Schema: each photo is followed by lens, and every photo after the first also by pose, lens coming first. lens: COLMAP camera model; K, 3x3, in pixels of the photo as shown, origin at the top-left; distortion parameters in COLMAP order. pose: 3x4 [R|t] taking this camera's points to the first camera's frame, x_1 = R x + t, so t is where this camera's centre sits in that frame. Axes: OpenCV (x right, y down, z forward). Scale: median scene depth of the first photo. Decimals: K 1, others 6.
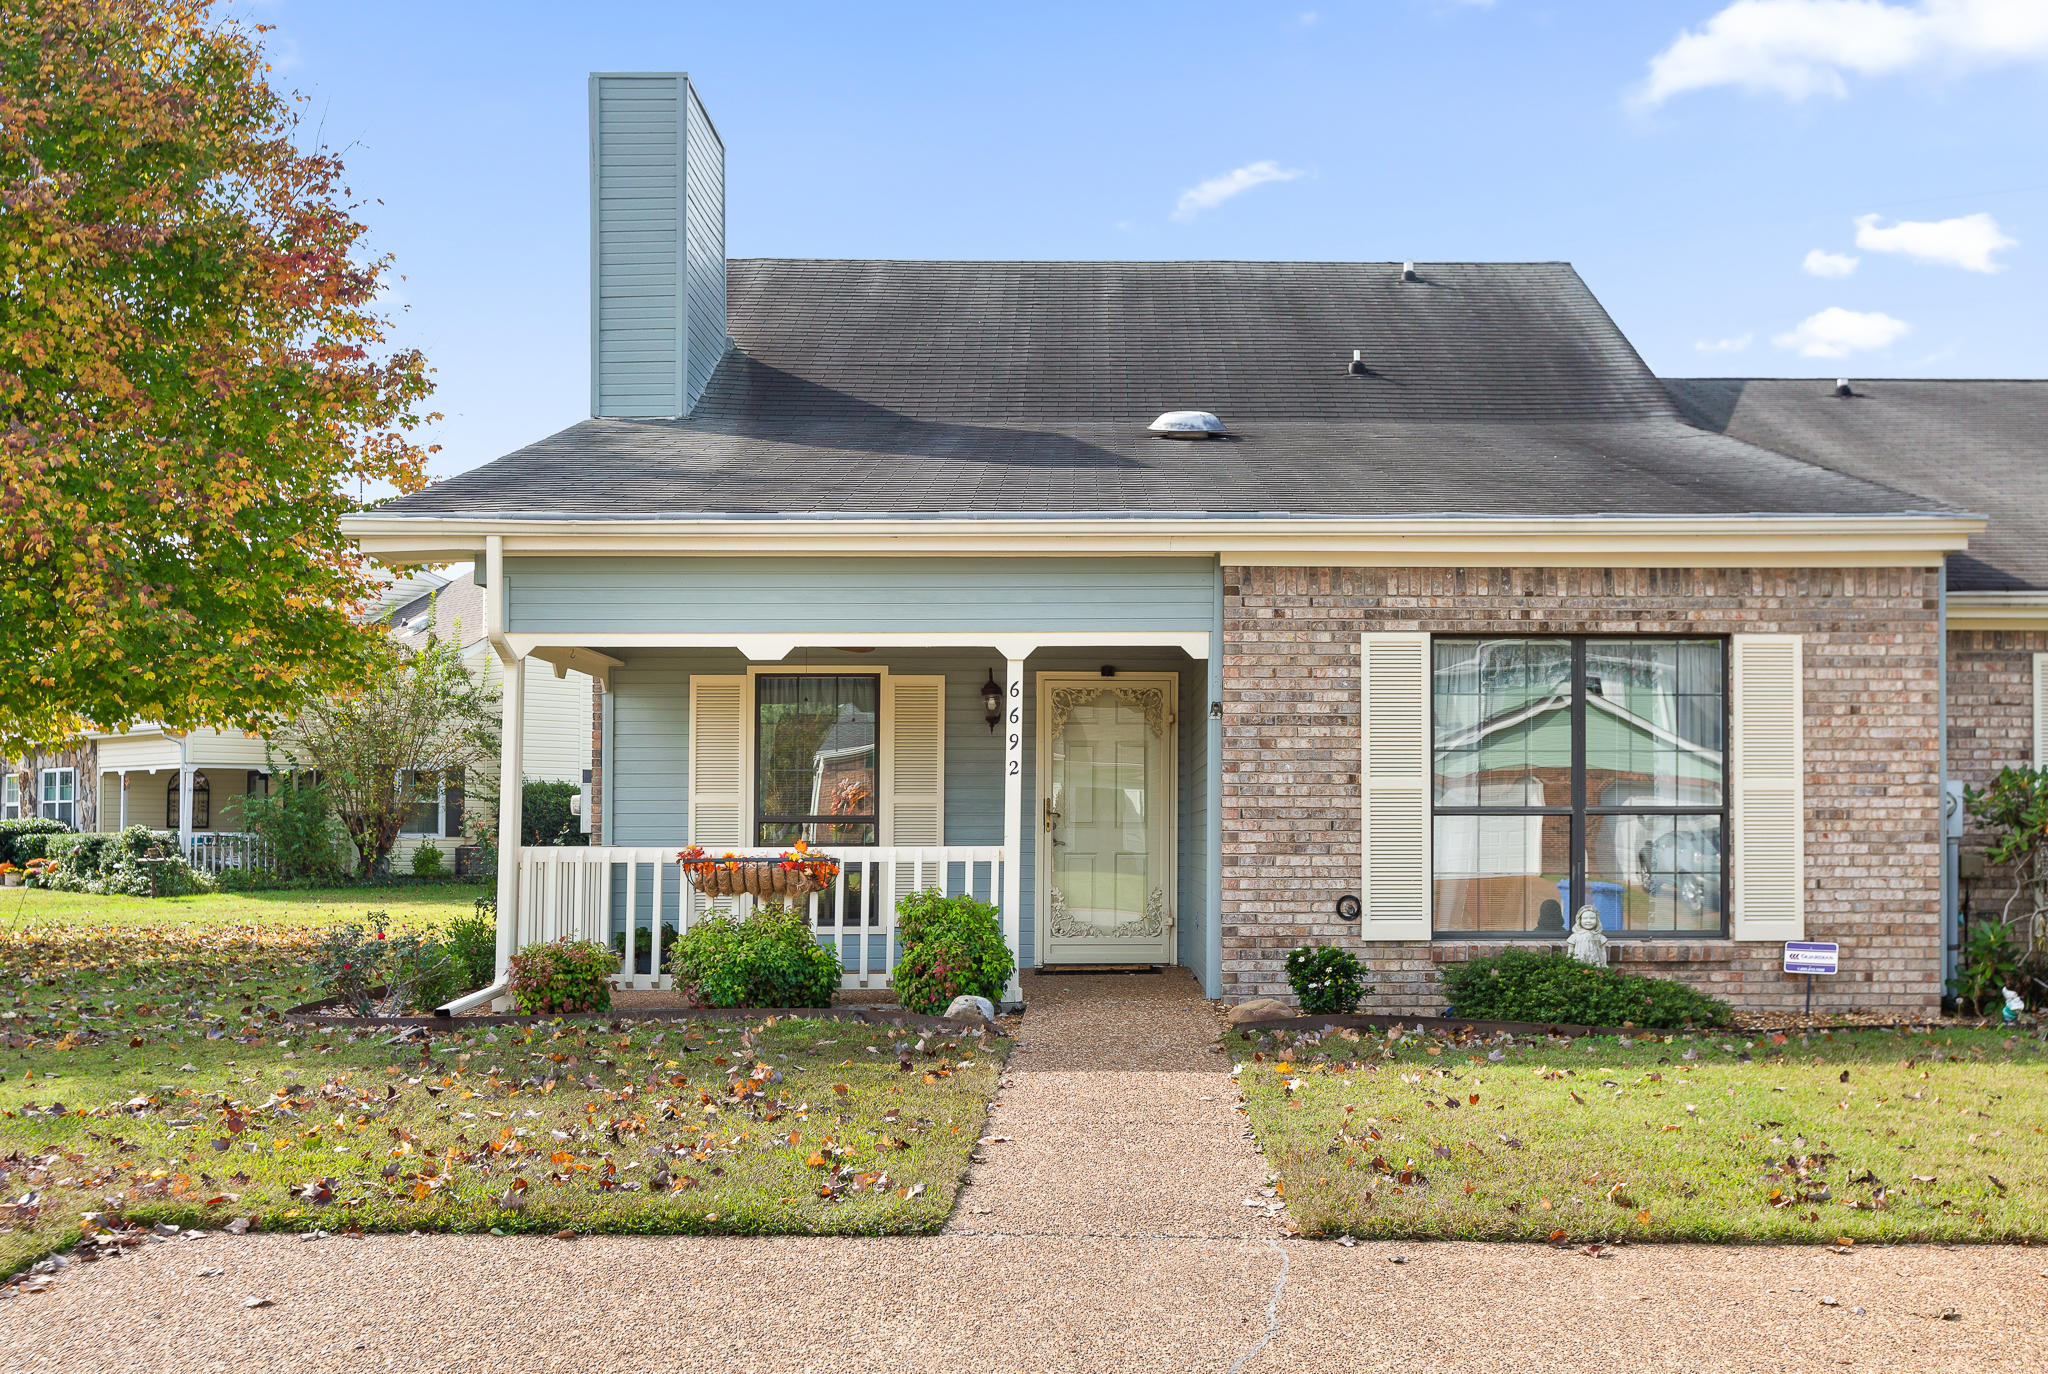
lens RADIAL K [[2099.9, 0, 1063.1], [0, 2099.9, 765.1], [0, 0, 1]] dist [0.012341, 0.000000]
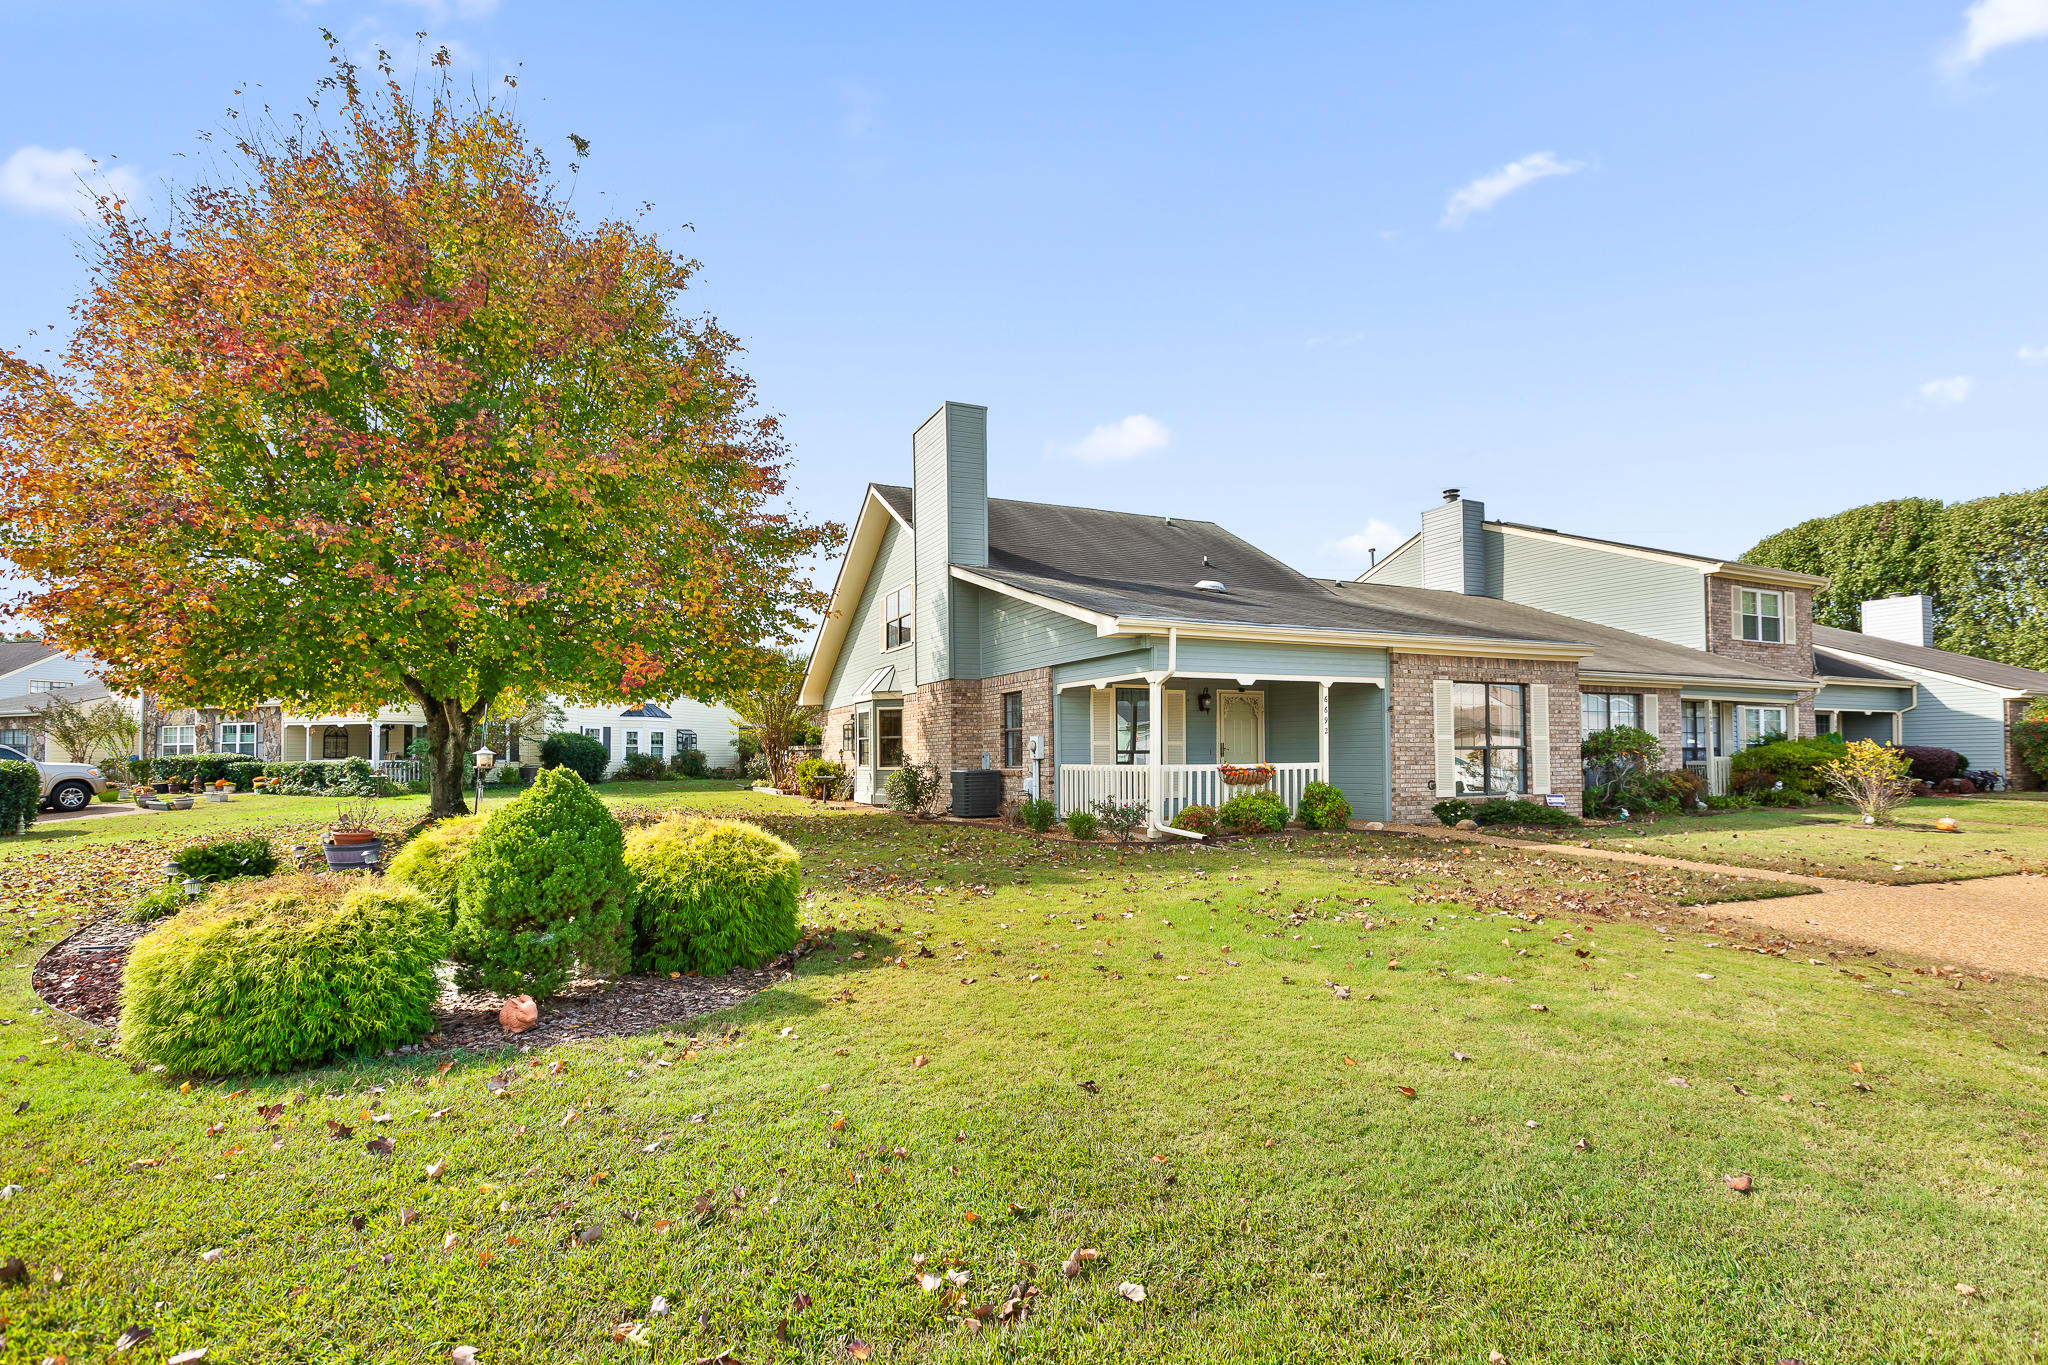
lens RADIAL K [[1009.1, 0, 1010.6], [0, 1009.1, 704.5], [0, 0, 1]] dist [-0.004364, 0.000742]
pose [[0.909248, 0.015634, 0.415962, -0.858480], [-0.007457, 0.999746, -0.021275, -0.001568], [-0.416189, 0.016243, 0.909133, 0.075160]]
